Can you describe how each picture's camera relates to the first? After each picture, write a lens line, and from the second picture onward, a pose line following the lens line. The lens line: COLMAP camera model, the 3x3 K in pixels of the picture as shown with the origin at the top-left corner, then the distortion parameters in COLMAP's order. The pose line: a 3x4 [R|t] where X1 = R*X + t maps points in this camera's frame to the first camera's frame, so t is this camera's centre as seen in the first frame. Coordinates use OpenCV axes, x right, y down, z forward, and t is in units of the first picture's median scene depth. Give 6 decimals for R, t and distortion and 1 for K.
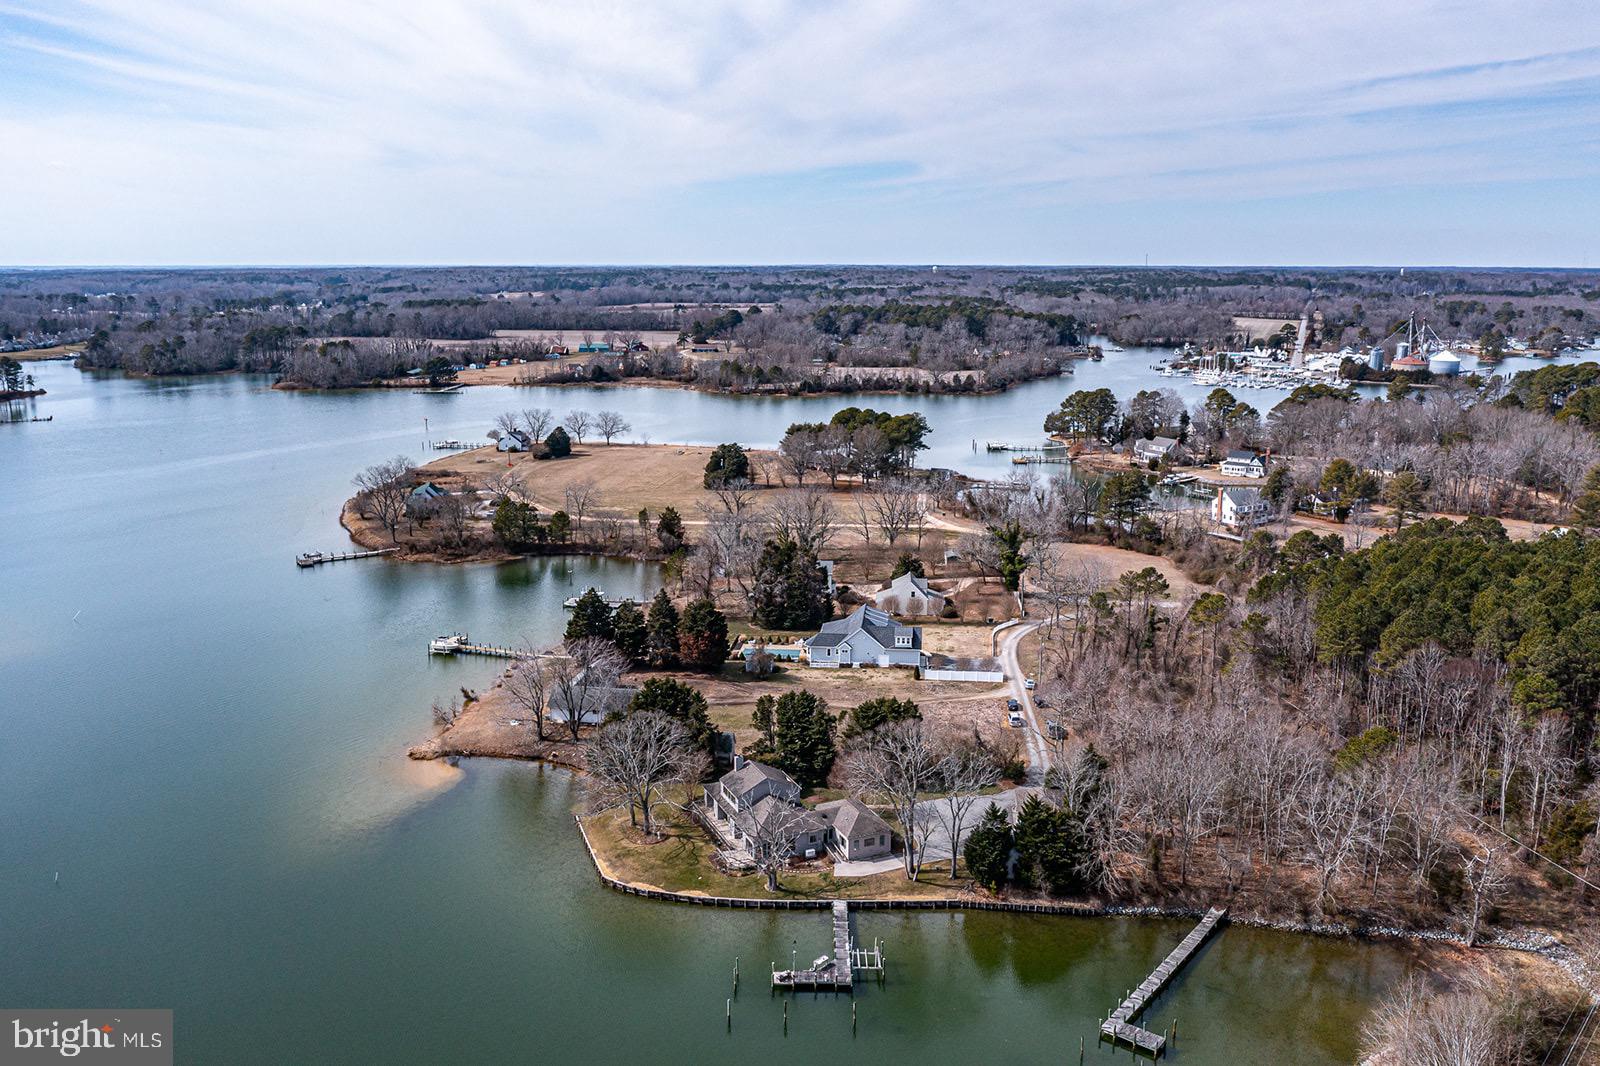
lens RADIAL K [[1266.0, 0, 804.8], [0, 1266.0, 546.3], [0, 0, 1]] dist [-0.014962, 0.005549]
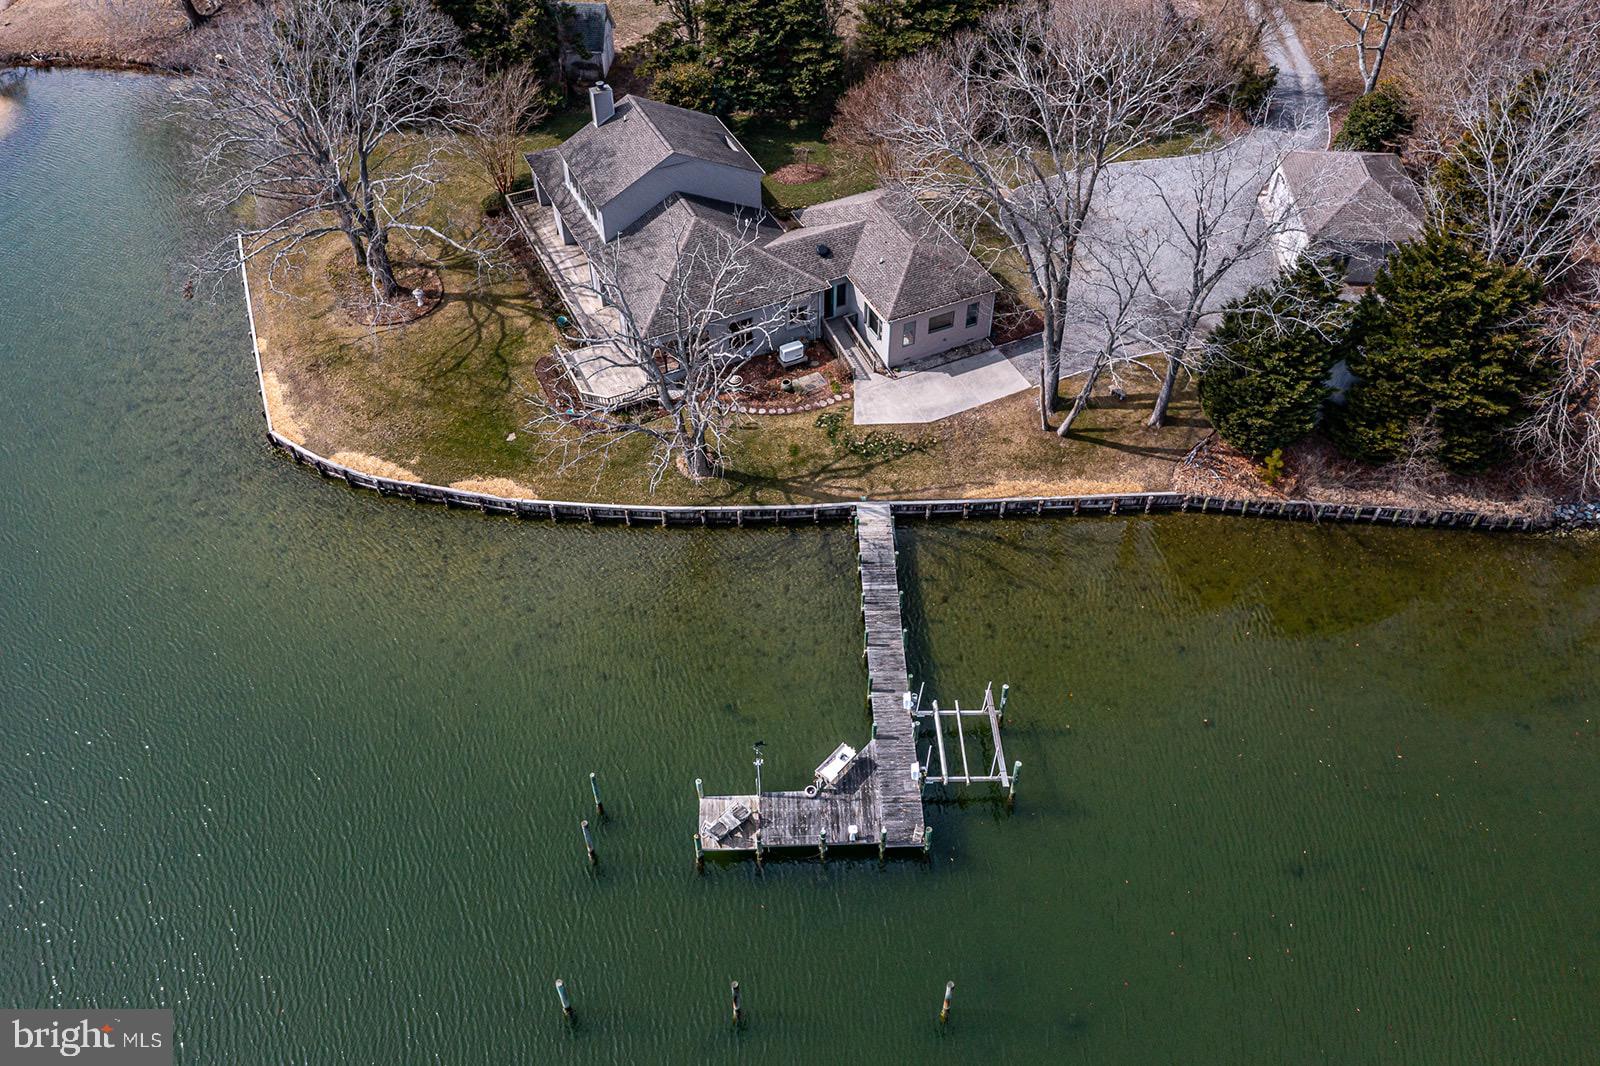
lens RADIAL K [[1266.0, 0, 804.8], [0, 1266.0, 546.3], [0, 0, 1]] dist [-0.014962, 0.005549]
pose [[0.999476, -0.027235, 0.017506, -0.000191], [0.012713, 0.827426, 0.561431, 0.070855], [-0.029775, -0.560914, 0.827338, 0.645750]]
